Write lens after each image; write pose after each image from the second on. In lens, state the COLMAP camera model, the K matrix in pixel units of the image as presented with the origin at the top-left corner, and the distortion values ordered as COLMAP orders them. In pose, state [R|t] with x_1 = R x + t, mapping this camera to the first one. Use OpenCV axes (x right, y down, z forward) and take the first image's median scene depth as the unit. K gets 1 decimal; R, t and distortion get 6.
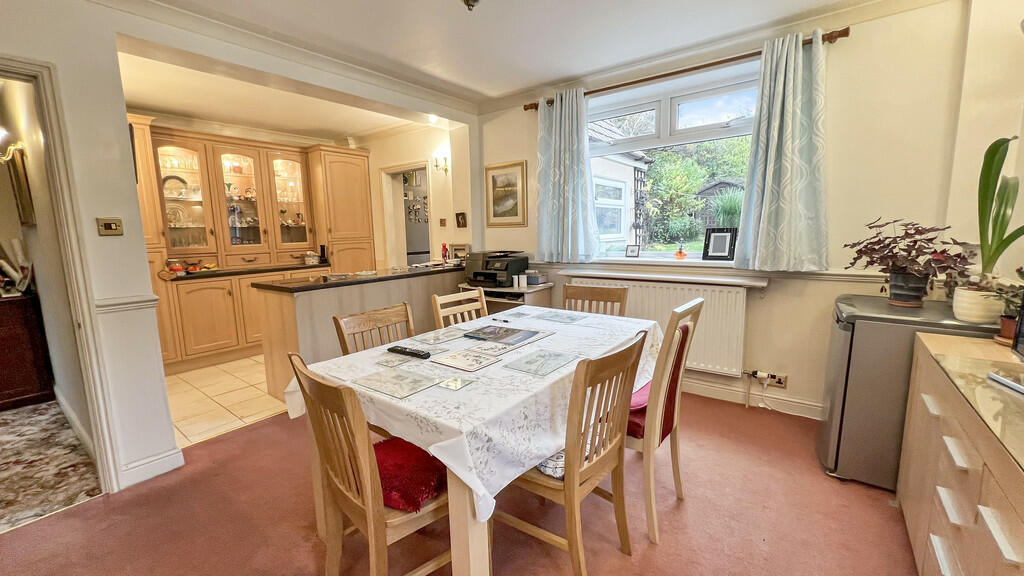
lens RADIAL K [[406.1, 0, 512.1], [0, 406.1, 284.9], [0, 0, 1]] dist [-0.002152, -0.000077]
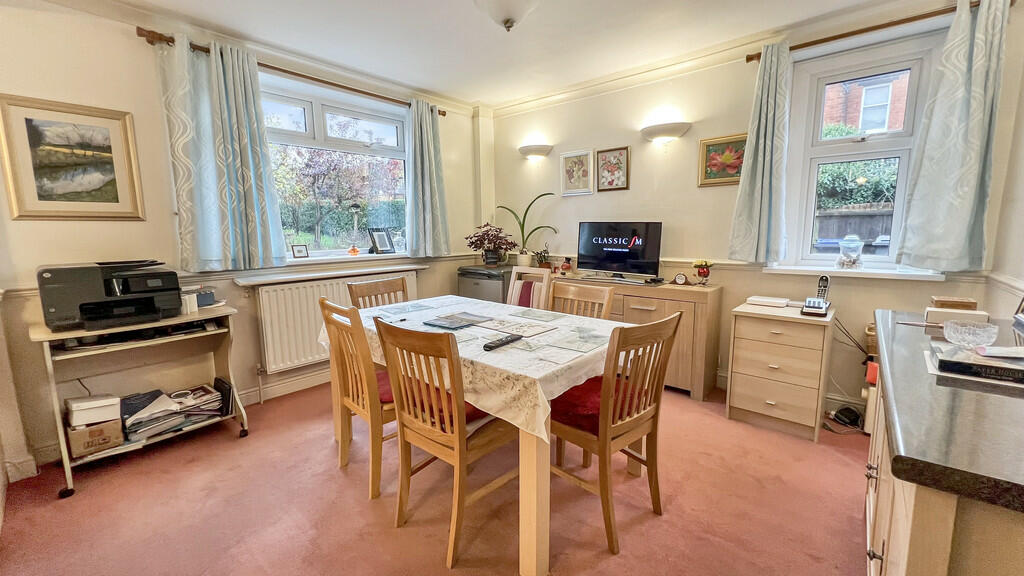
lens RADIAL K [[406.1, 0, 512.7], [0, 406.1, 290.4], [0, 0, 1]] dist [-0.002152, -0.000077]
pose [[0.065632, -0.131634, 0.989123, -0.601871], [0.135793, 0.983217, 0.121837, -0.039493], [-0.988561, 0.126320, 0.082405, 0.425937]]
